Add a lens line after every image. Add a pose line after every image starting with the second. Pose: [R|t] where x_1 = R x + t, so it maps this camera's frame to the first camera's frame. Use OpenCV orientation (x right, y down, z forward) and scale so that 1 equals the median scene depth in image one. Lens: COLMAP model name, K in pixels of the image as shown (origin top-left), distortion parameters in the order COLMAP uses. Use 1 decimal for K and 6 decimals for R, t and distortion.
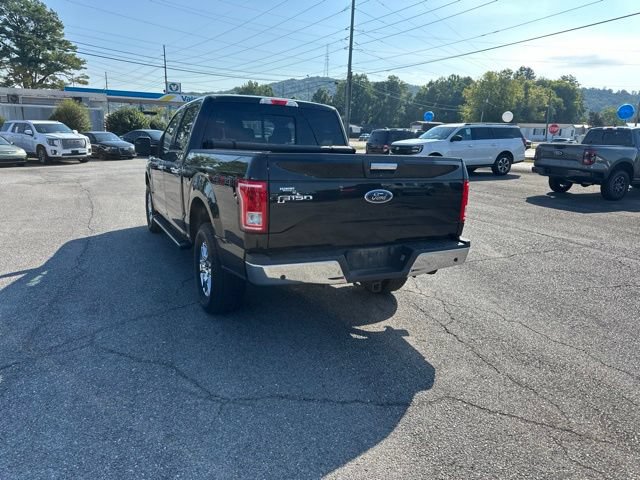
lens RADIAL K [[451.6, 0, 322.1], [0, 451.6, 241.1], [0, 0, 1]] dist [0.047603, -0.059003]
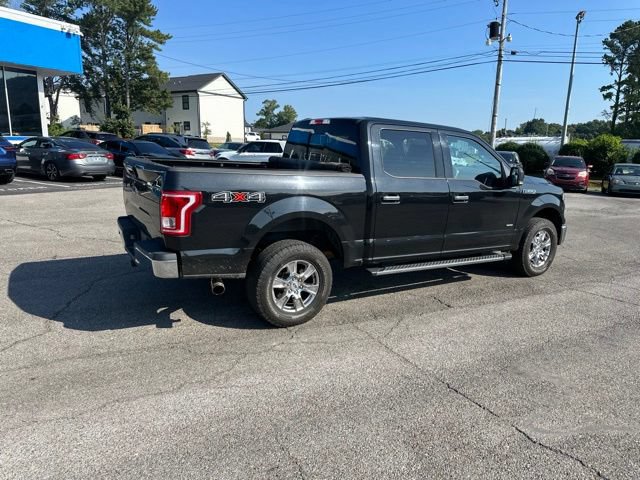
lens RADIAL K [[451.6, 0, 321.7], [0, 451.6, 229.9], [0, 0, 1]] dist [0.047603, -0.059003]
pose [[0.081014, 0.149776, -0.985395, 0.278716], [-0.248573, 0.960442, 0.125547, -0.055177], [0.965219, 0.234772, 0.115039, 0.265250]]
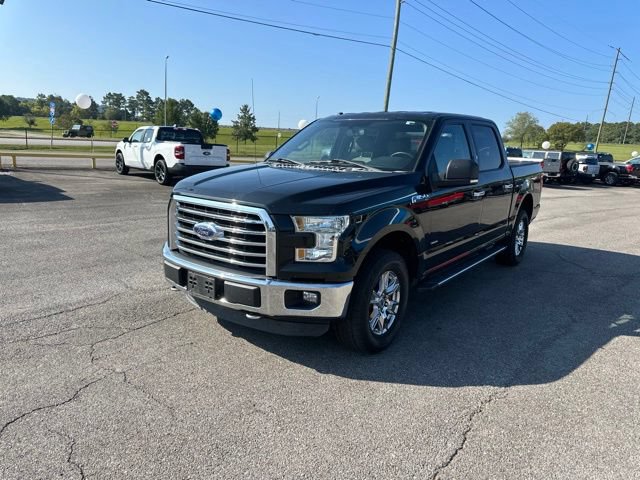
lens RADIAL K [[451.6, 0, 317.0], [0, 451.6, 244.8], [0, 0, 1]] dist [0.047603, -0.059003]
pose [[-0.424428, -0.243324, 0.872155, -0.318723], [0.142366, 0.933302, 0.329665, -0.127675], [-0.894200, 0.264084, -0.361479, 0.520524]]
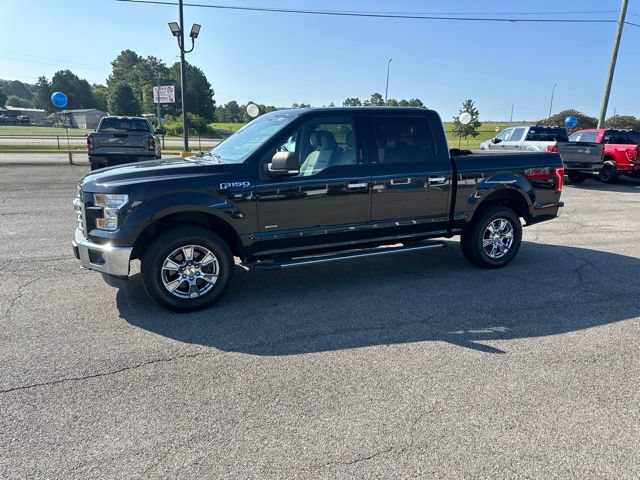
lens RADIAL K [[451.6, 0, 322.9], [0, 451.6, 237.5], [0, 0, 1]] dist [0.047603, -0.059003]
pose [[0.038119, -0.249281, 0.967681, -0.390285], [0.206508, 0.949445, 0.236448, -0.092552], [-0.977702, 0.190820, 0.087670, 0.331998]]
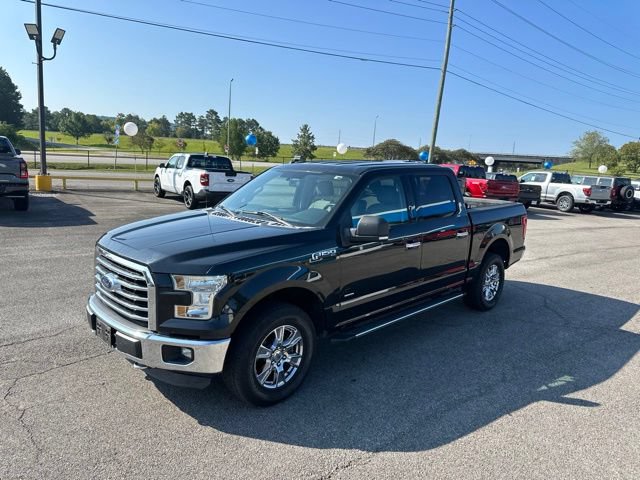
lens RADIAL K [[451.6, 0, 324.2], [0, 451.6, 236.4], [0, 0, 1]] dist [0.047603, -0.059003]
pose [[-0.313996, -0.207209, 0.926537, -0.350740], [0.146640, 0.953599, 0.262957, -0.137474], [-0.938032, 0.218435, -0.269041, 0.451572]]
